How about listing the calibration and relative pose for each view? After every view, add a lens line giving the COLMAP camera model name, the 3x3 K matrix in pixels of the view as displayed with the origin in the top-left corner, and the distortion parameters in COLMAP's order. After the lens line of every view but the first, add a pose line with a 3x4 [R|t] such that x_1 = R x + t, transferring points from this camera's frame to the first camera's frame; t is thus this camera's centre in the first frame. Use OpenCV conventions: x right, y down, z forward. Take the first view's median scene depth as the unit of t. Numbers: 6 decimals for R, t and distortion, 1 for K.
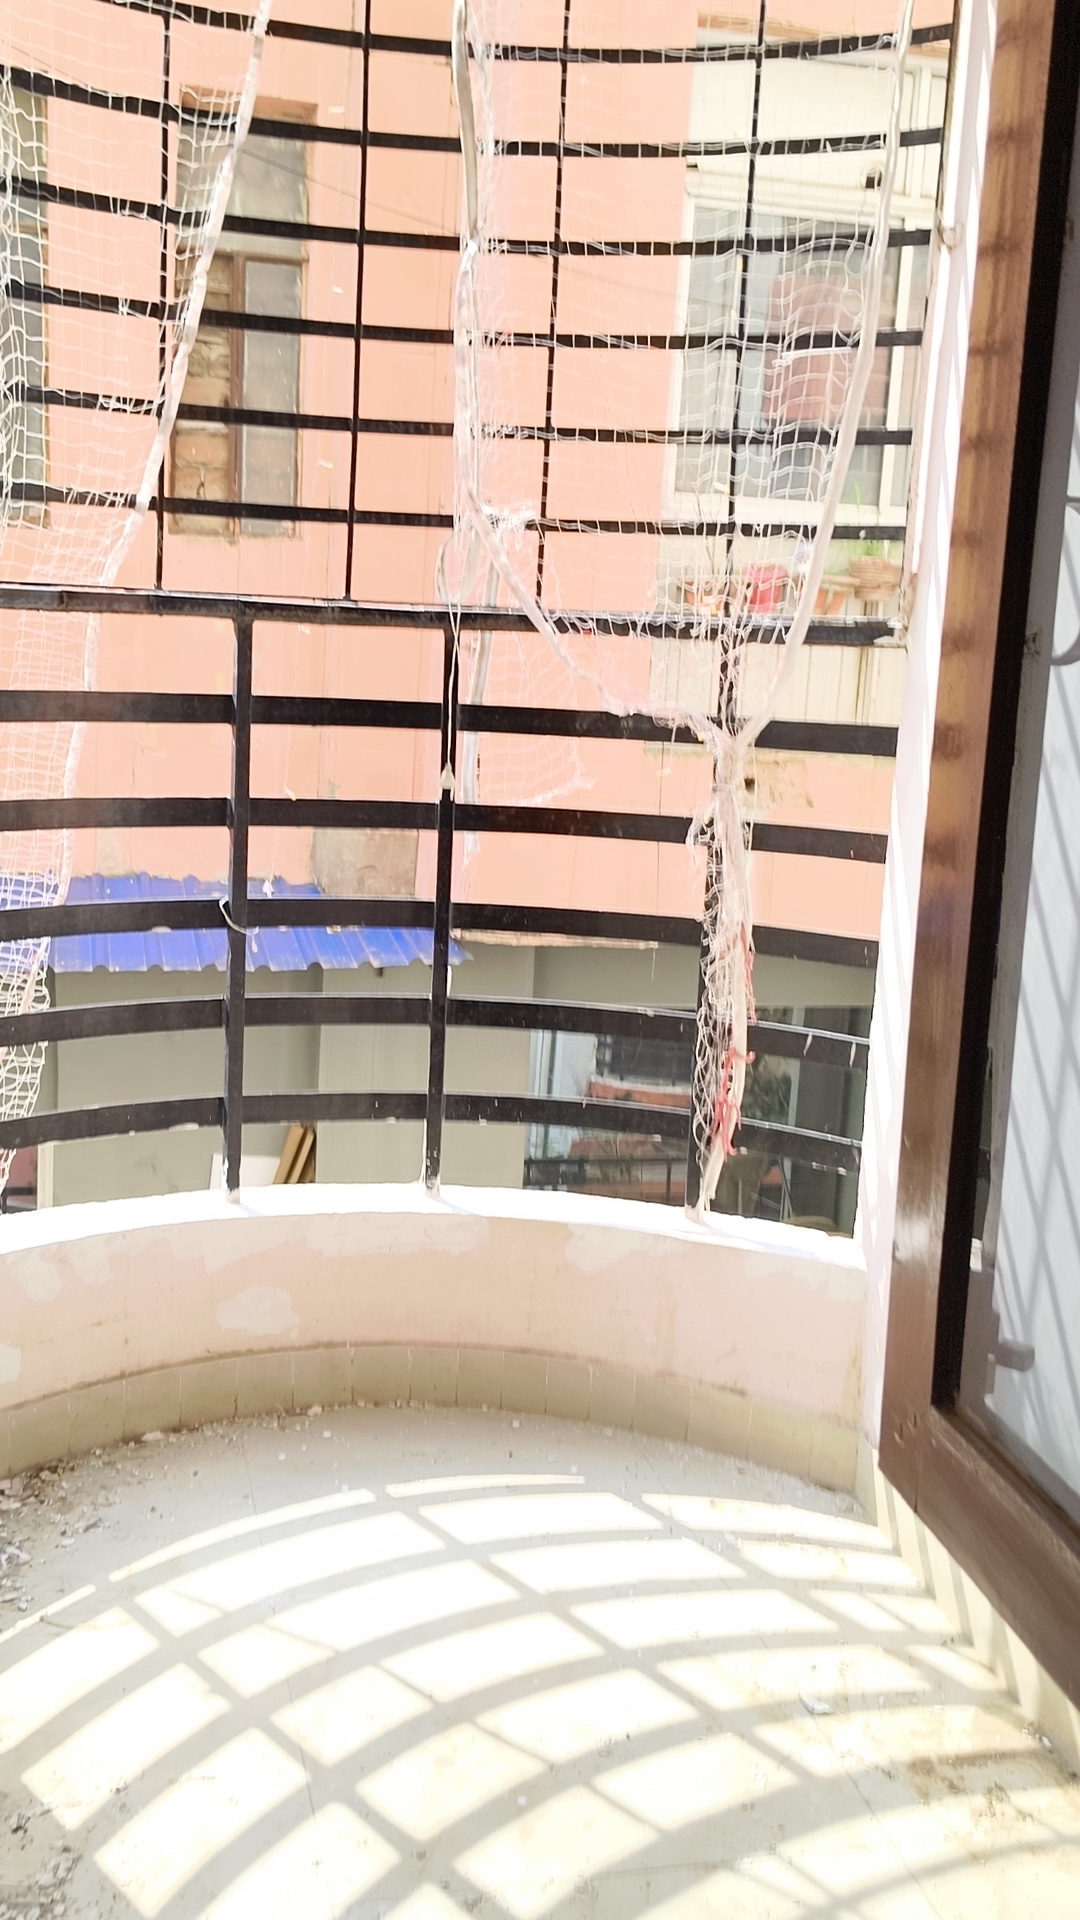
lens RADIAL K [[1909.8, 0, 530.4], [0, 1909.8, 951.9], [0, 0, 1]] dist [0.040362, 0.000000]
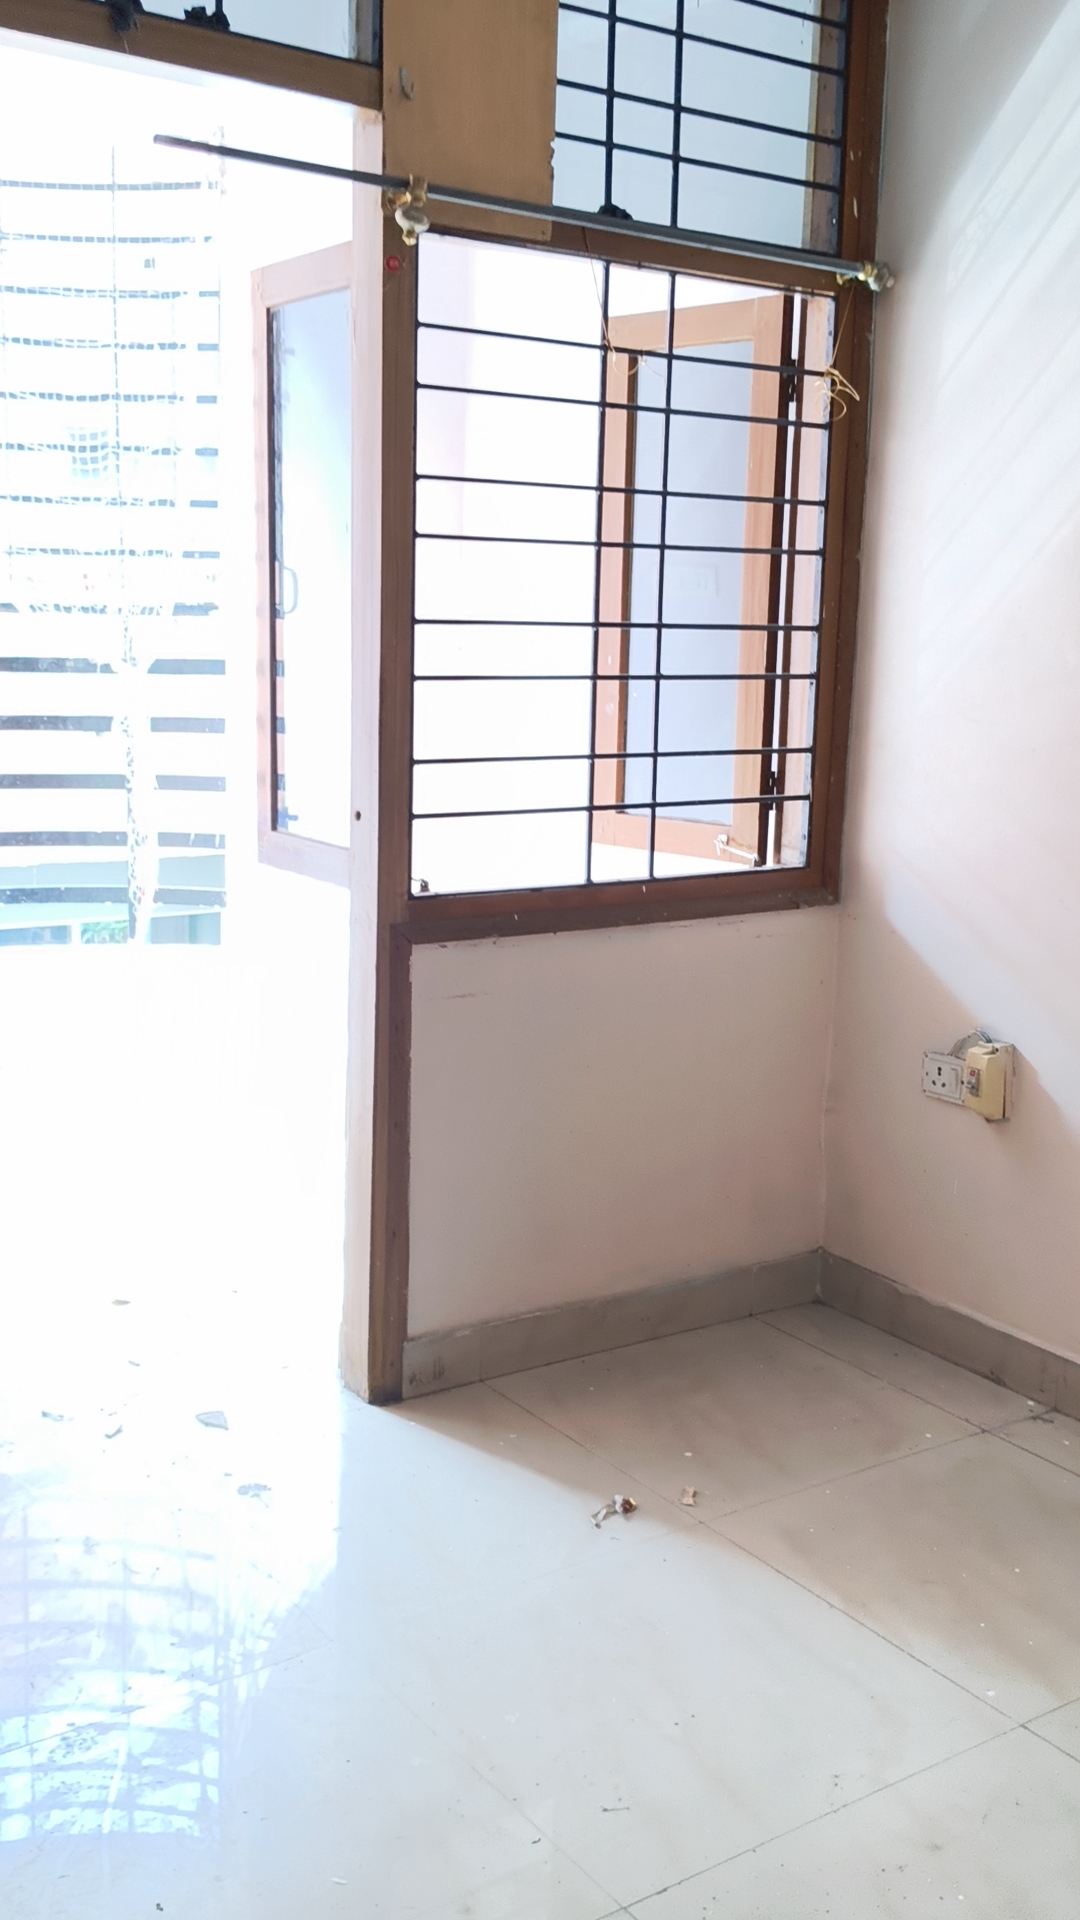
lens RADIAL K [[1909.8, 0, 533.1], [0, 1909.8, 968.4], [0, 0, 1]] dist [0.040362, 0.000000]
pose [[0.933708, -0.096881, 0.344679, -0.194263], [0.088341, 0.995269, 0.040437, 0.130171], [-0.346966, -0.007307, 0.937849, -0.830384]]
